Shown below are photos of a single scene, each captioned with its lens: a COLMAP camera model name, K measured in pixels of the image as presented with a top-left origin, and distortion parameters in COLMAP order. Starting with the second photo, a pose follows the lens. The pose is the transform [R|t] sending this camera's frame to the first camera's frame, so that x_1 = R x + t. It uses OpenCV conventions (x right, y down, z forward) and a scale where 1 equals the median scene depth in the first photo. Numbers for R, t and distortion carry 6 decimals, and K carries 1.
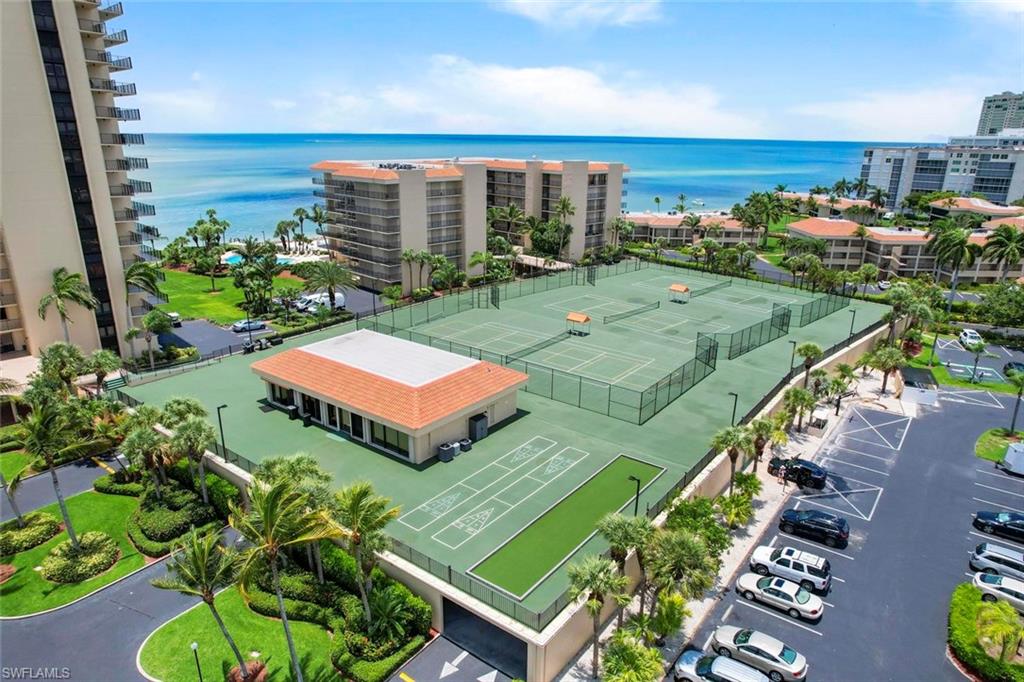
lens RADIAL K [[656.4, 0, 514.5], [0, 656.4, 352.2], [0, 0, 1]] dist [-0.082709, 0.076568]
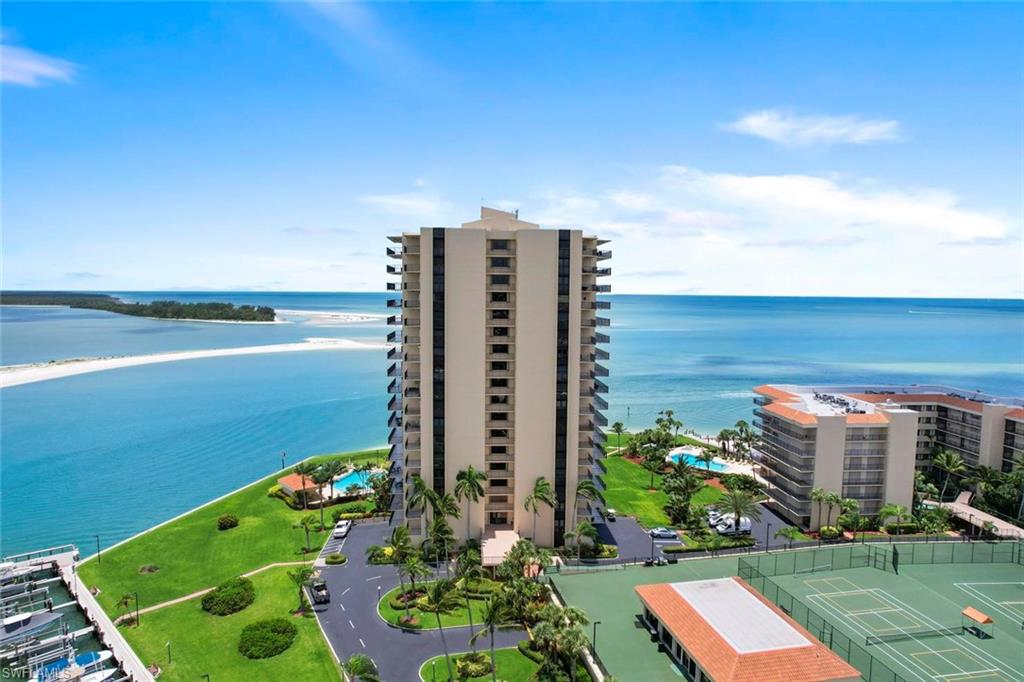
lens RADIAL K [[656.4, 0, 514.5], [0, 656.4, 352.2], [0, 0, 1]] dist [-0.082709, 0.076568]
pose [[0.754377, 0.056035, -0.654045, 0.133288], [-0.210221, 0.964500, -0.159836, -0.096722], [0.621870, 0.258070, 0.739376, -0.137967]]
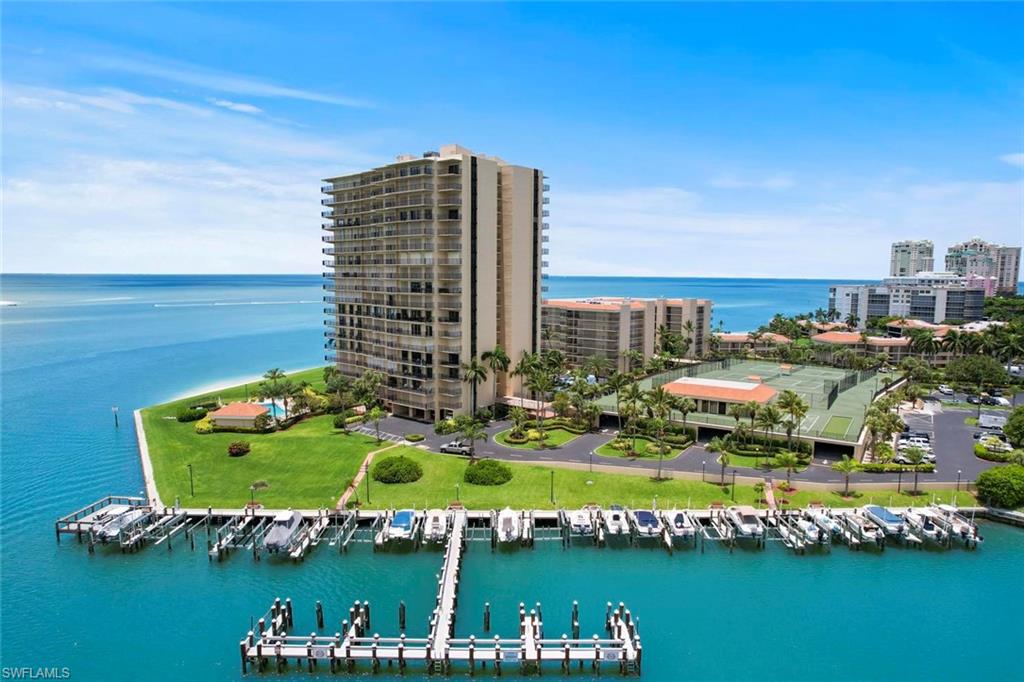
lens RADIAL K [[656.4, 0, 514.5], [0, 656.4, 352.2], [0, 0, 1]] dist [-0.082709, 0.076568]
pose [[0.996570, -0.015808, 0.081227, -0.567392], [0.031924, 0.979042, -0.201142, 0.174947], [-0.076345, 0.203045, 0.976189, -0.616104]]
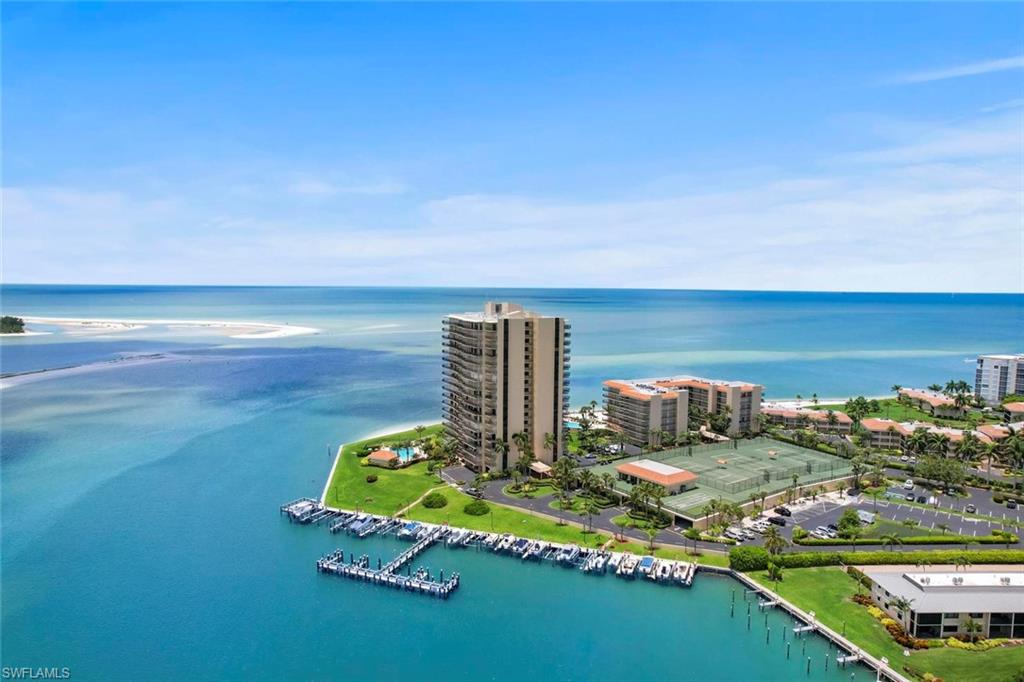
lens RADIAL K [[656.4, 0, 514.5], [0, 656.4, 352.2], [0, 0, 1]] dist [-0.082709, 0.076568]
pose [[0.954594, 0.026400, -0.296737, 0.048629], [-0.091912, 0.973574, -0.209060, 0.106218], [0.283376, 0.226841, 0.931795, -1.325668]]
